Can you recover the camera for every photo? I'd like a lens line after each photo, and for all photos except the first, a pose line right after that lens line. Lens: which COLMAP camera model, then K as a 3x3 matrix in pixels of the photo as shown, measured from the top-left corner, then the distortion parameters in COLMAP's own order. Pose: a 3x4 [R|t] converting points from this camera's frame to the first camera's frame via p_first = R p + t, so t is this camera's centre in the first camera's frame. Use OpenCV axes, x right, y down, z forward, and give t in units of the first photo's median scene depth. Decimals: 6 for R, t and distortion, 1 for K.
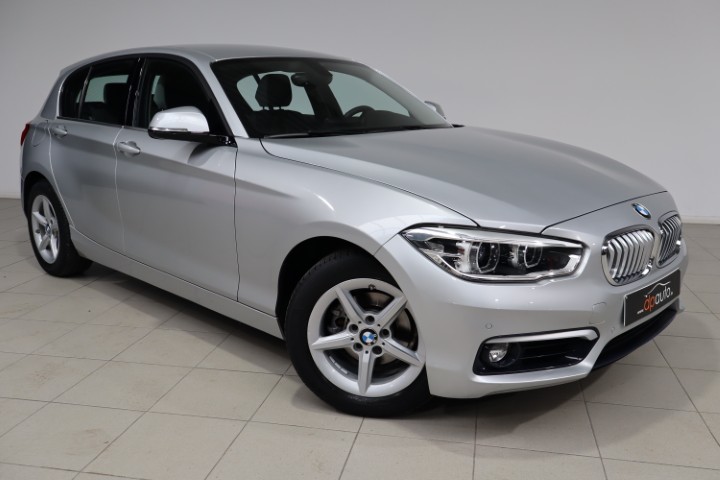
lens RADIAL K [[638.6, 0, 356.3], [0, 638.6, 240.5], [0, 0, 1]] dist [0.060201, 0.002321]
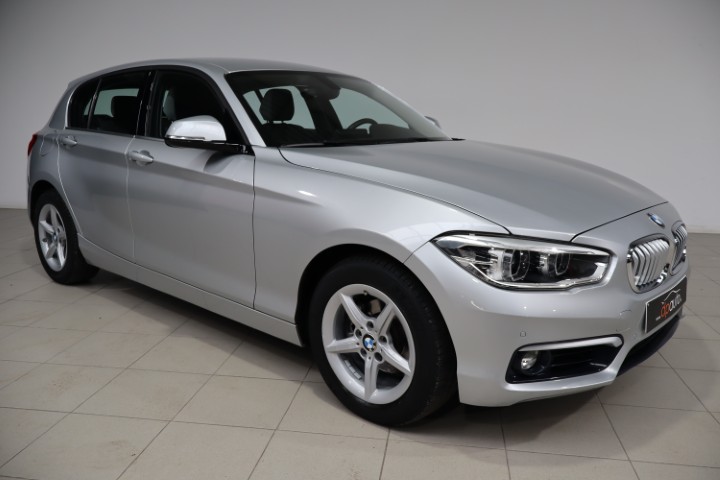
lens RADIAL K [[594.7, 0, 357.1], [0, 594.7, 240.3], [0, 0, 1]] dist [0.039791, 0.018105]
pose [[0.999111, 0.002726, 0.042071, -0.064789], [-0.002003, 0.999850, -0.017203, 0.003343], [-0.042111, 0.017104, 0.998967, 0.056869]]
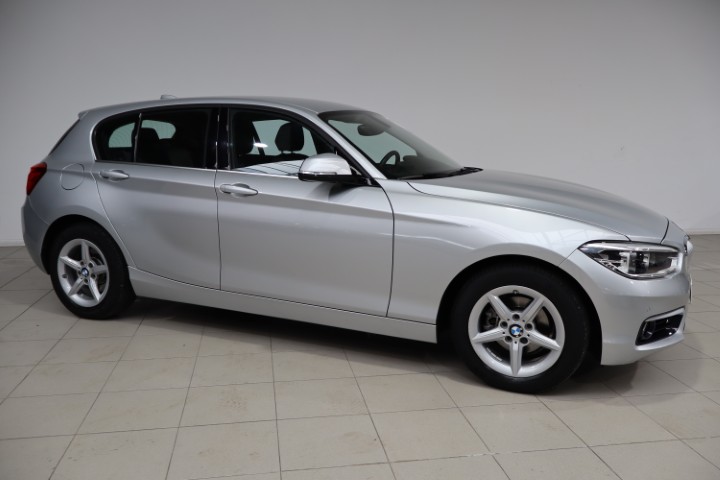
lens RADIAL K [[594.7, 0, 380.1], [0, 594.7, 232.2], [0, 0, 1]] dist [0.039791, 0.018105]
pose [[0.926288, -0.040376, 0.374648, -0.615823], [0.063848, 0.996684, -0.050446, -0.006124], [-0.371369, 0.070648, 0.925794, -0.026046]]
